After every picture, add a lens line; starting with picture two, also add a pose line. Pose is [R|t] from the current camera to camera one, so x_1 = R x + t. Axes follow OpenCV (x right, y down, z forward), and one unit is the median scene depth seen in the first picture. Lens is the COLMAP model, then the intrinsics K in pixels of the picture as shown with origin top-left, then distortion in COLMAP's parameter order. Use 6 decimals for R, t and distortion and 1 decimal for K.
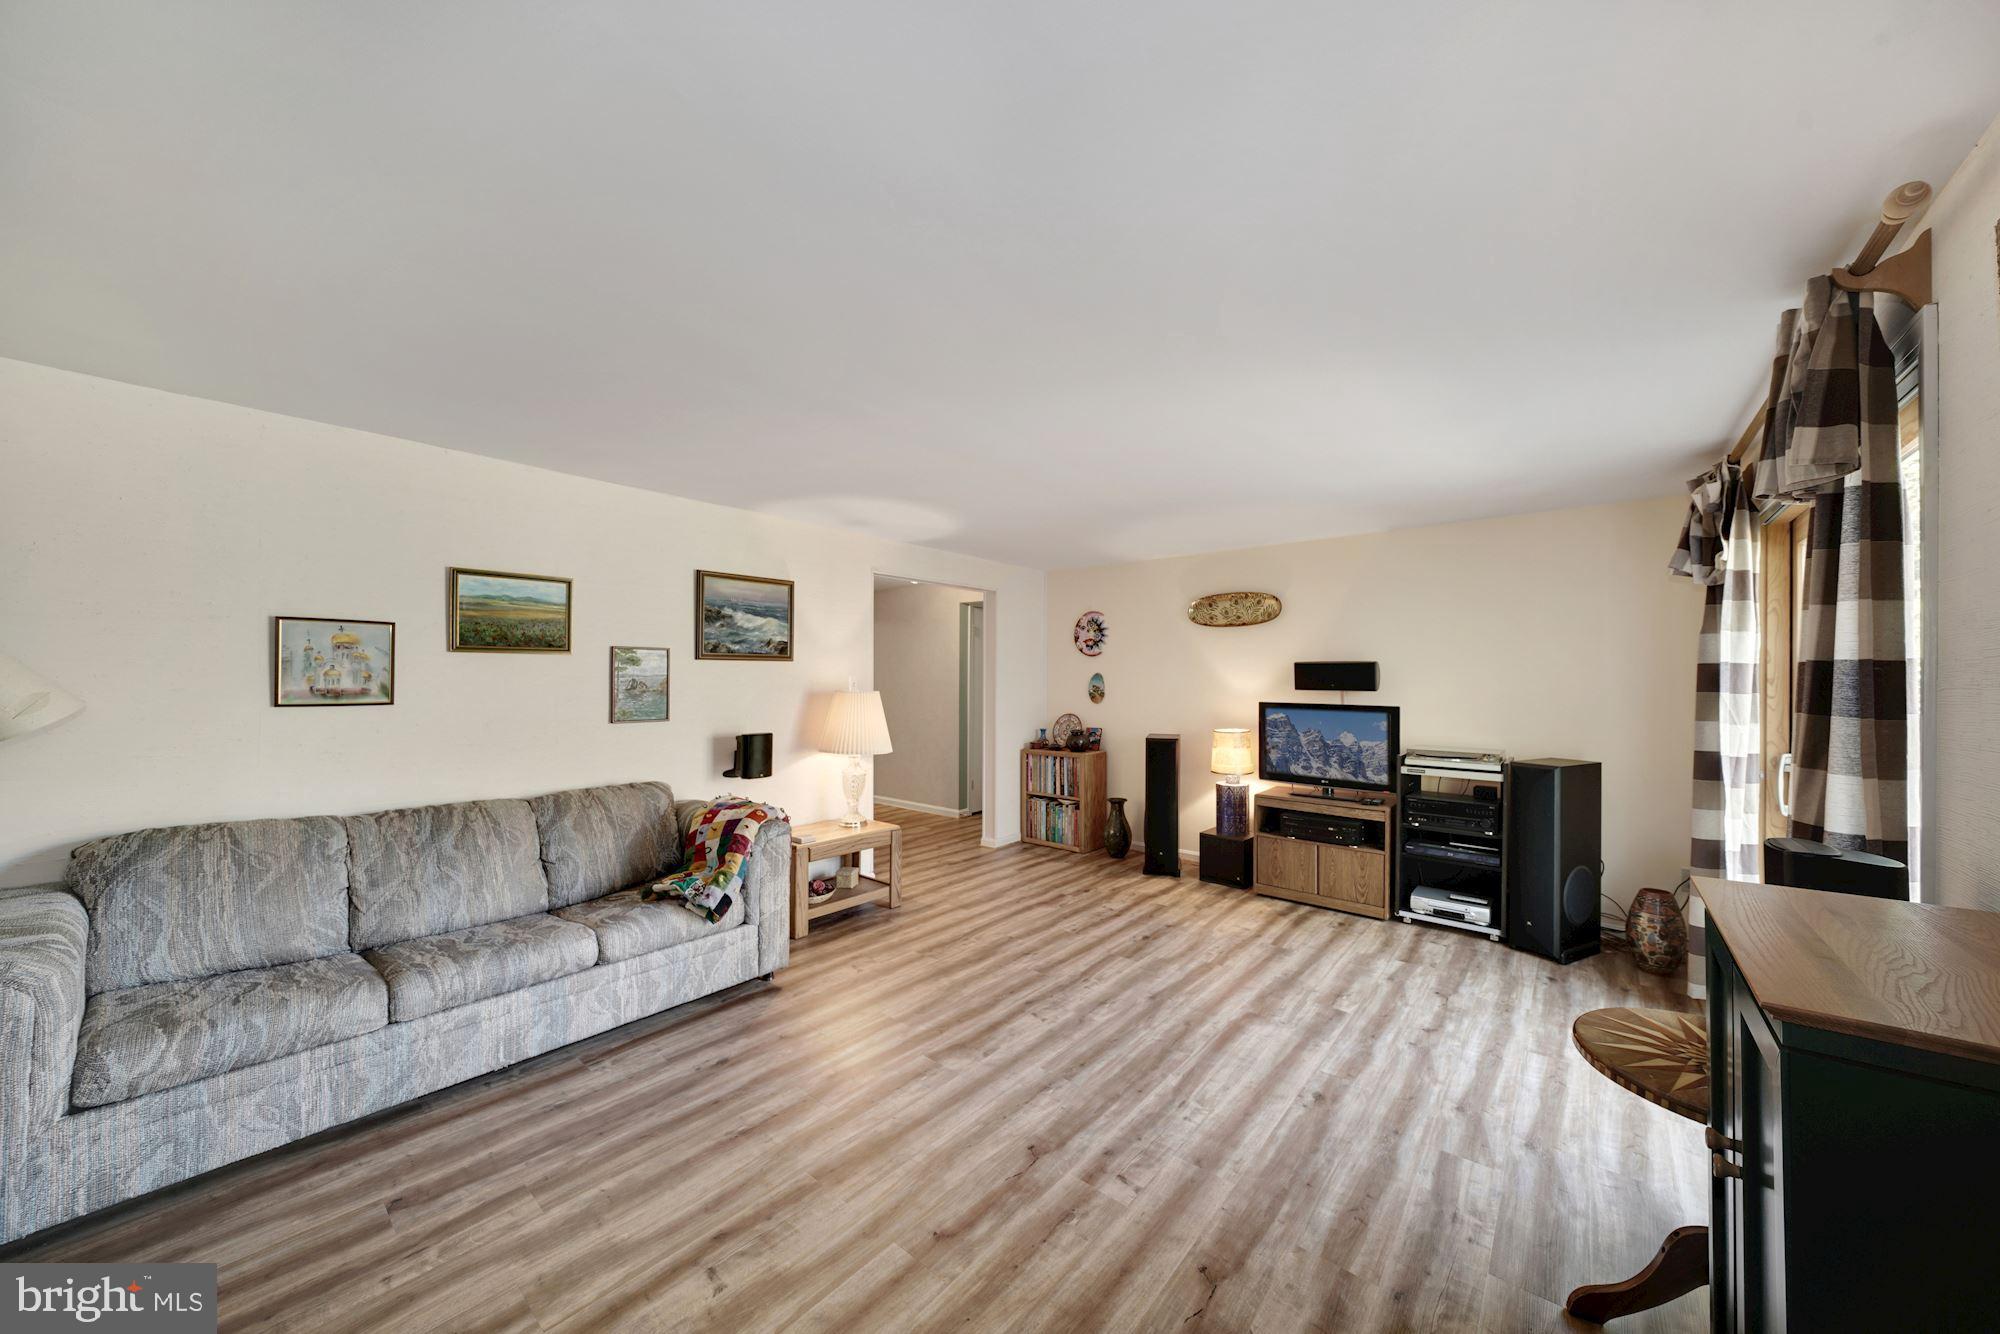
lens RADIAL K [[701.7, 0, 1004.8], [0, 701.7, 673.7], [0, 0, 1]] dist [-0.004743, 0.001626]
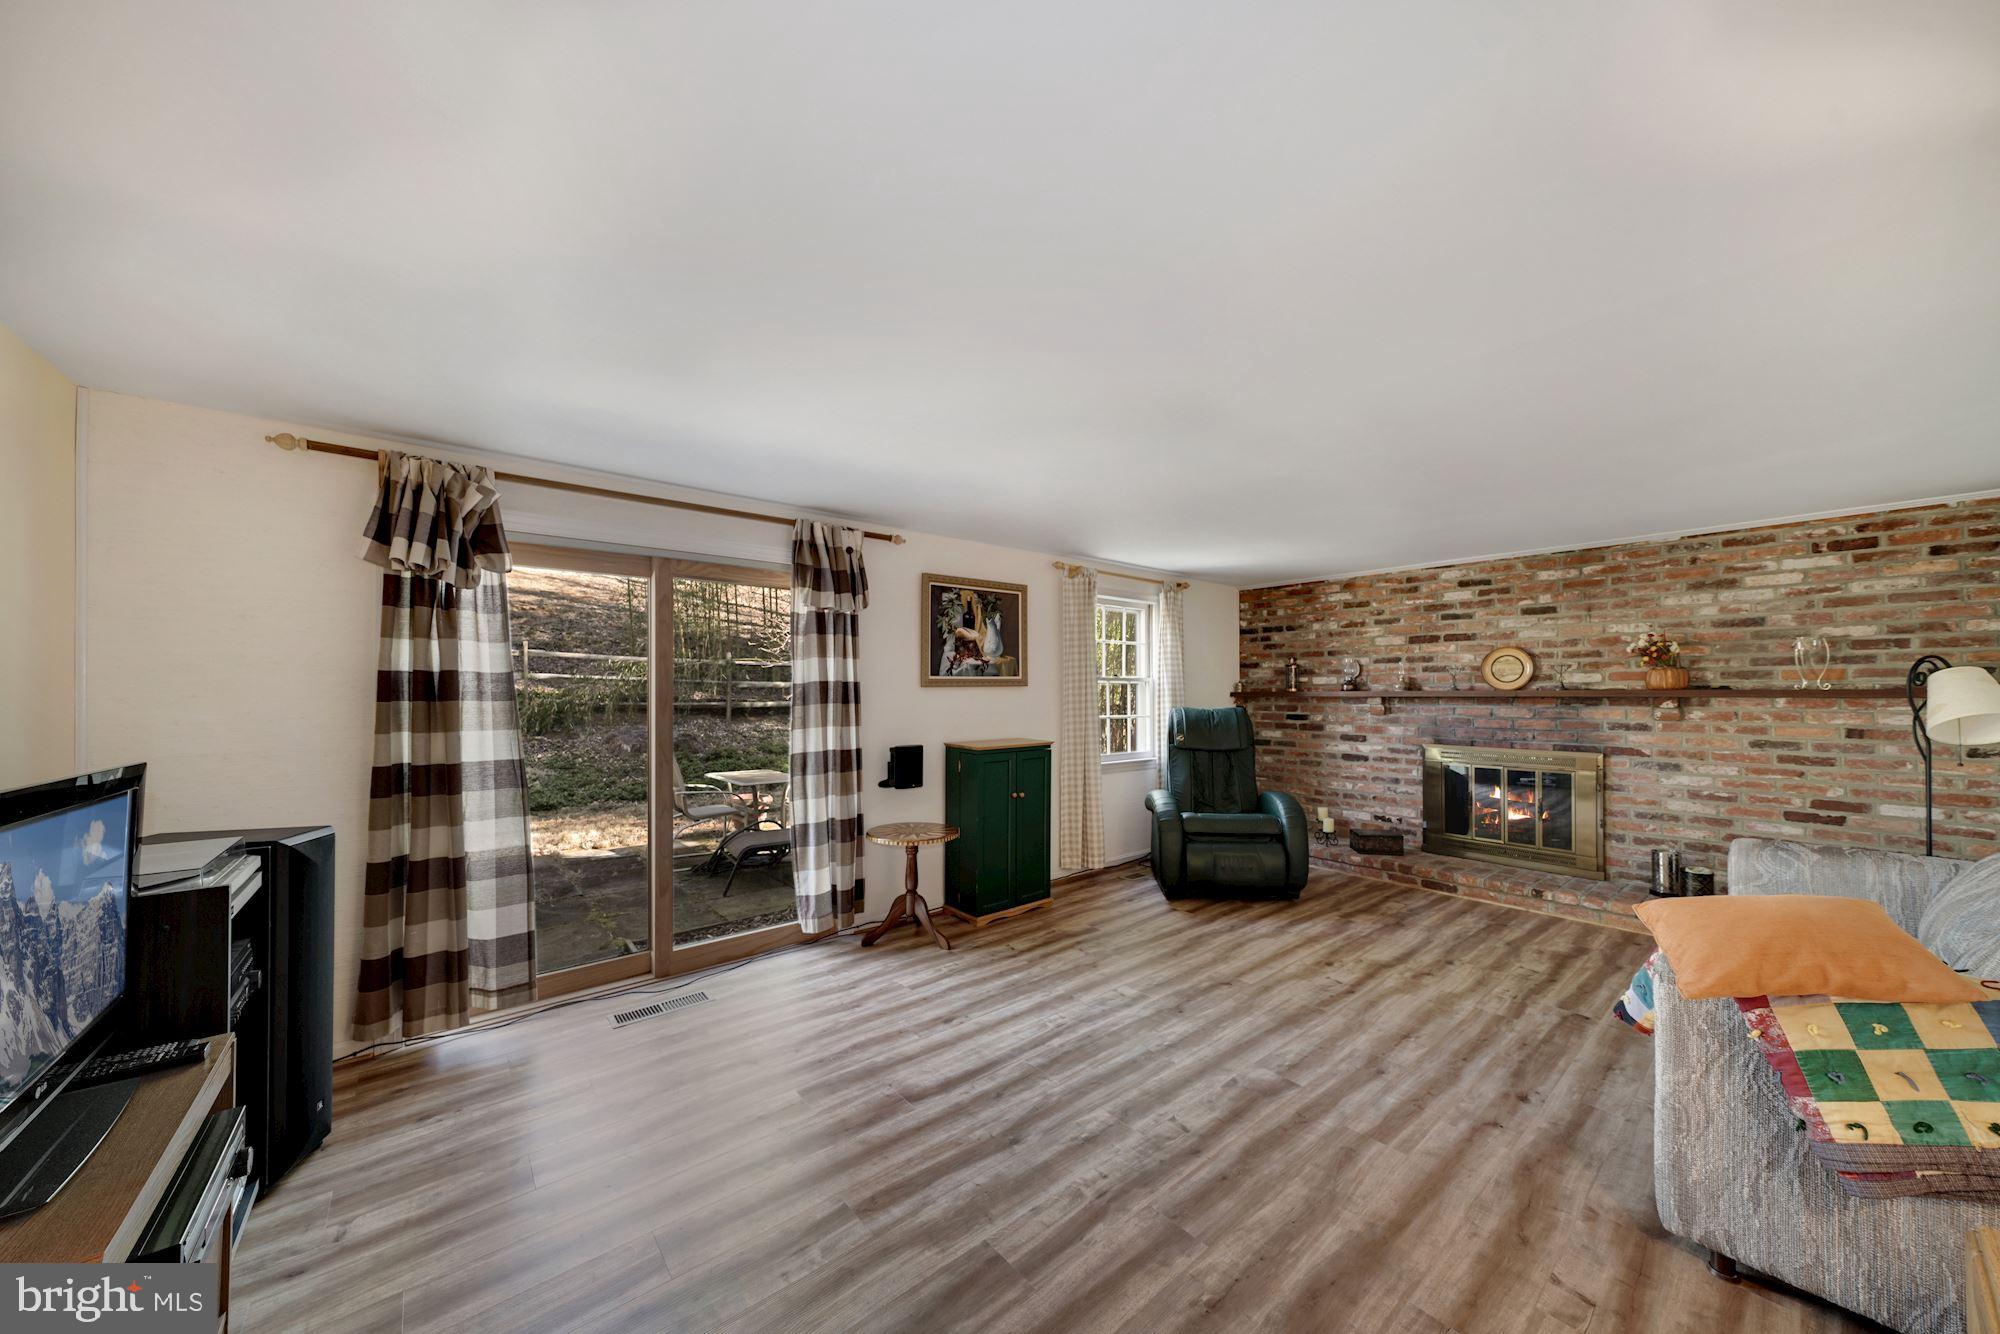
lens RADIAL K [[701.7, 0, 1003.6], [0, 701.7, 680.9], [0, 0, 1]] dist [-0.004743, 0.001626]
pose [[-0.984509, -0.002365, 0.175320, 0.129055], [-0.006072, 0.999769, -0.020614, 0.017752], [-0.175231, -0.021360, -0.984296, 2.208820]]
